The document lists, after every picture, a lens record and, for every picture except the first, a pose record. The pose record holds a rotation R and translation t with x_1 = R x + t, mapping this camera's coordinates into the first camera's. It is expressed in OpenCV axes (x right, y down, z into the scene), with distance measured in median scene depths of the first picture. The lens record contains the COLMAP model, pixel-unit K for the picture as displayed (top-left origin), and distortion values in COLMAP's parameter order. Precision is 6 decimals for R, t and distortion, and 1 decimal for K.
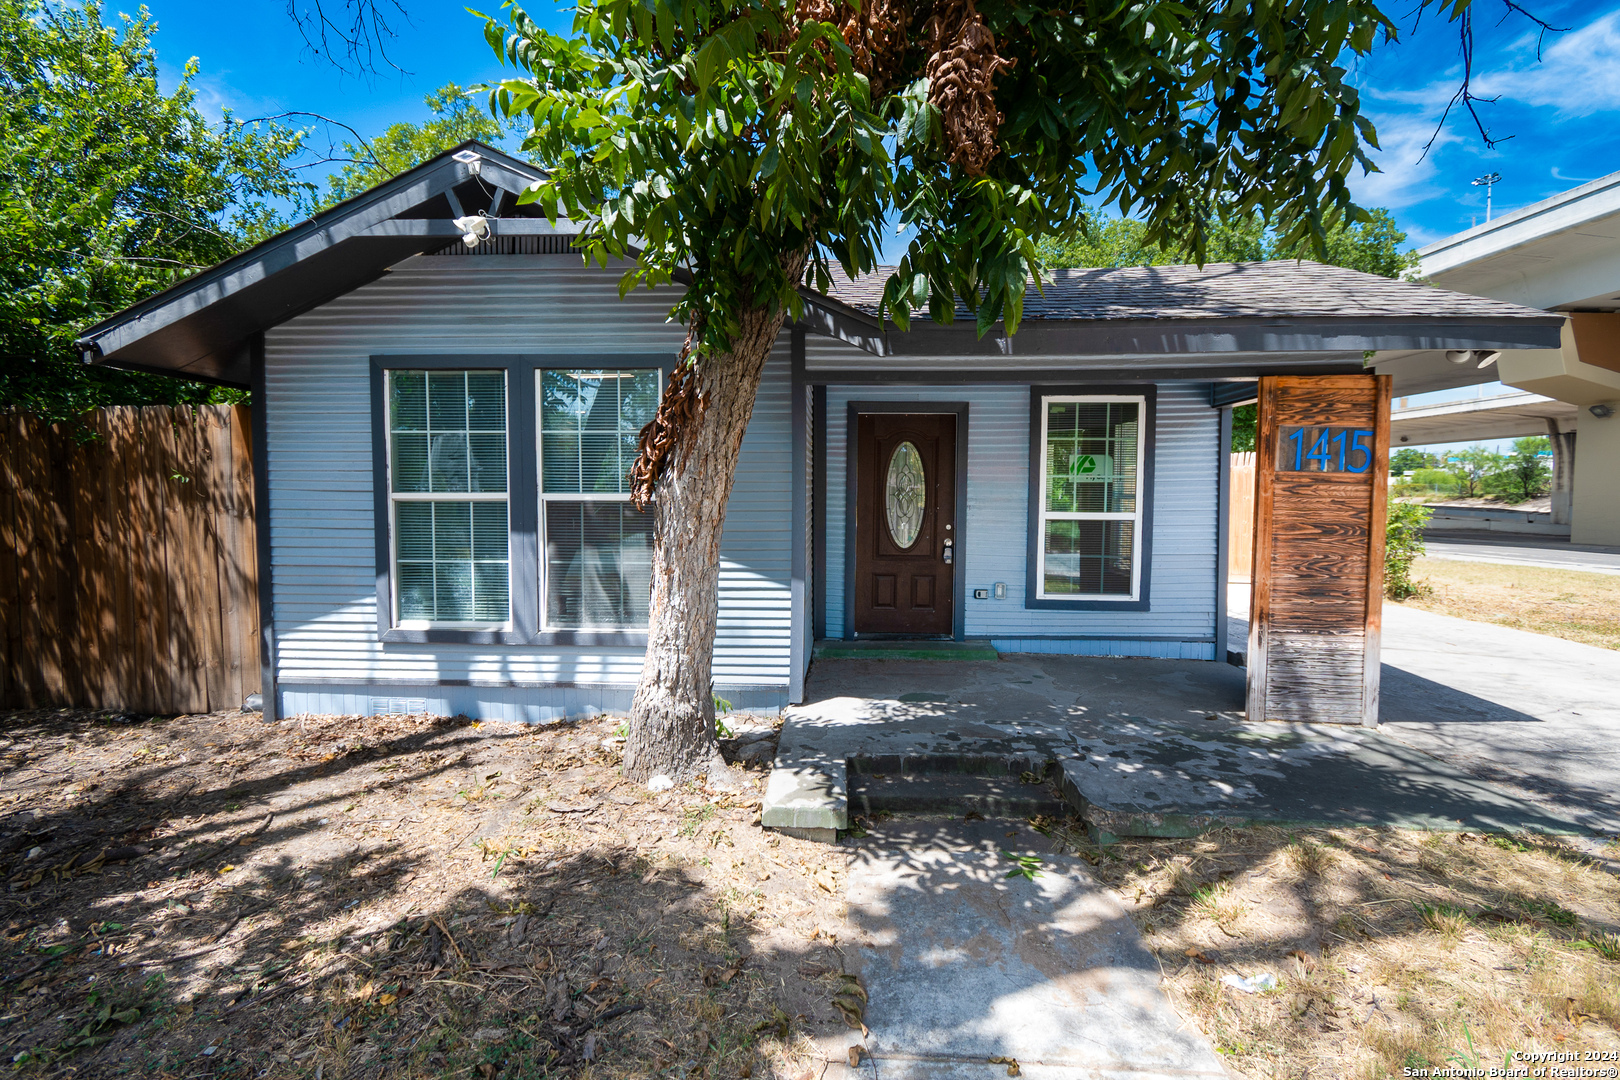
lens RADIAL K [[702.0, 0, 815.4], [0, 702.0, 537.1], [0, 0, 1]] dist [0.007101, -0.003176]
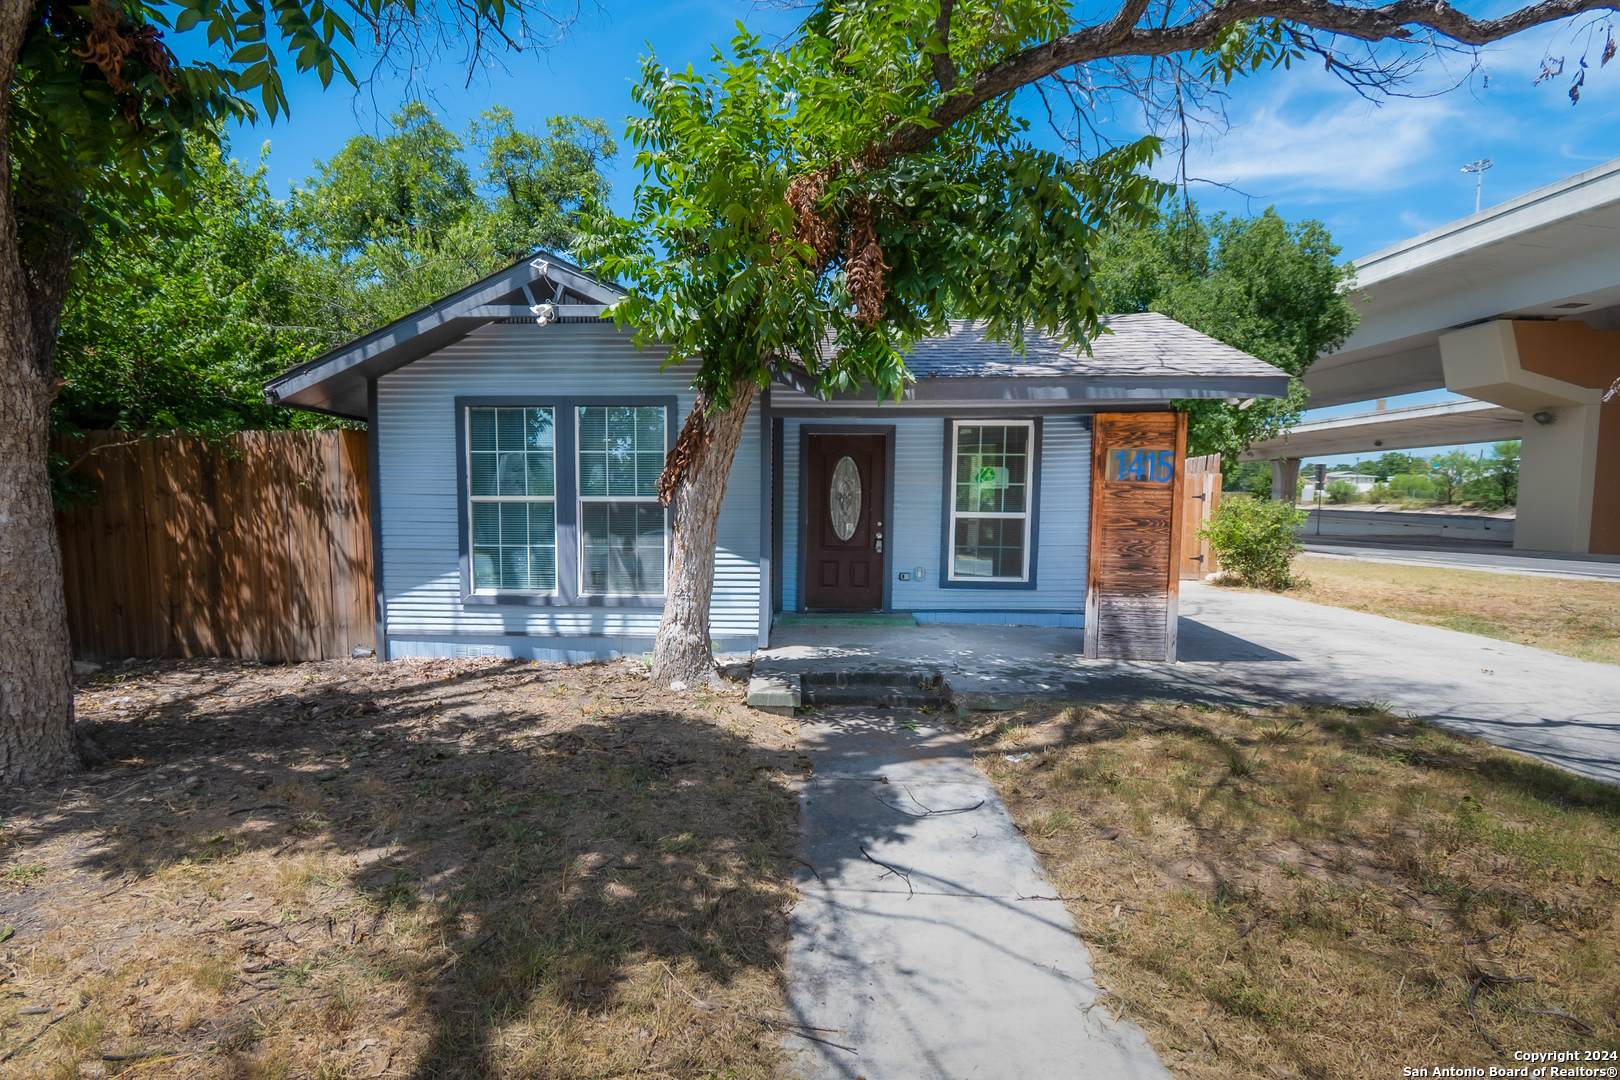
lens RADIAL K [[733.9, 0, 754.7], [0, 733.9, 564.4], [0, 0, 1]] dist [0.007035, -0.001691]
pose [[0.999928, 0.001739, -0.011881, -0.028054], [-0.001440, 0.999685, 0.025071, 0.035786], [0.011921, -0.025052, 0.999615, -0.458174]]
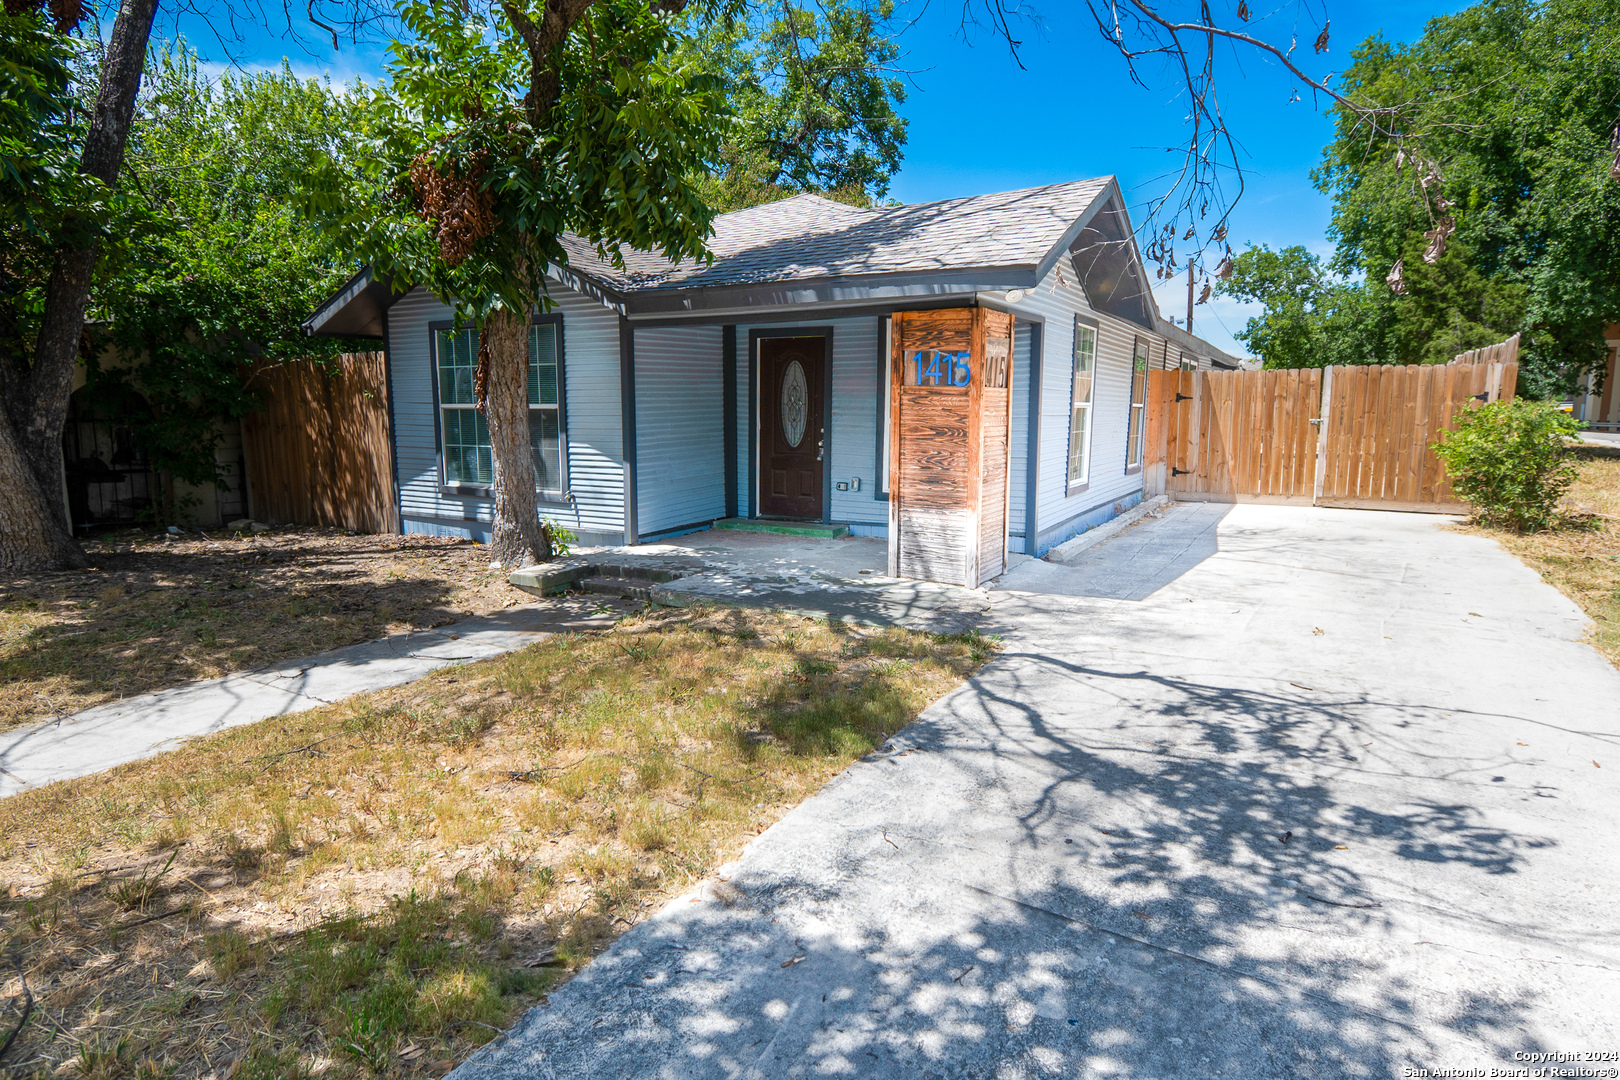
lens RADIAL K [[851.1, 0, 813.1], [0, 851.1, 533.5], [0, 0, 1]] dist [0.002068, 0.000216]
pose [[0.899619, 0.064004, -0.431960, 1.140610], [-0.023452, 0.994854, 0.098565, 0.024827], [0.436046, -0.078540, 0.896491, -0.476056]]
